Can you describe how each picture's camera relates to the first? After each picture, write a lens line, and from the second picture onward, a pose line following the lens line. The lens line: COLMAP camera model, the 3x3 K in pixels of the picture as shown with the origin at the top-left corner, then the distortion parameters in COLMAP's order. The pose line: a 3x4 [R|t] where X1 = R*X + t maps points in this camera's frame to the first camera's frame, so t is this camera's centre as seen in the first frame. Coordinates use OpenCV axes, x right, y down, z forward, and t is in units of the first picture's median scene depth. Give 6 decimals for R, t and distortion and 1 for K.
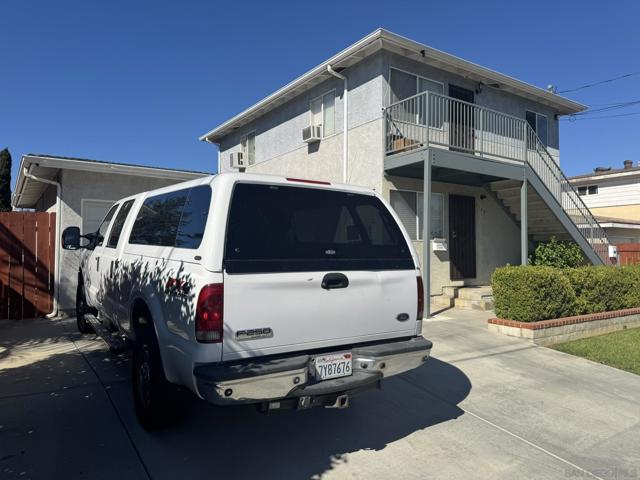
lens RADIAL K [[452.7, 0, 320.0], [0, 452.7, 240.0], [0, 0, 1]] dist [0.001103, 0.000168]
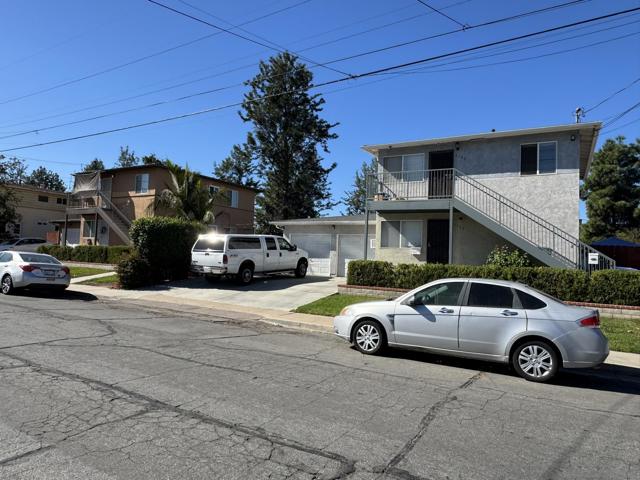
lens RADIAL K [[406.2, 0, 320.0], [0, 406.2, 240.0], [0, 0, 1]] dist [0.000220, -0.000058]
pose [[0.441570, -0.011942, -0.897147, 1.475481], [0.000796, 0.999916, -0.012918, -0.008397], [0.897227, 0.004990, 0.441542, -0.003788]]
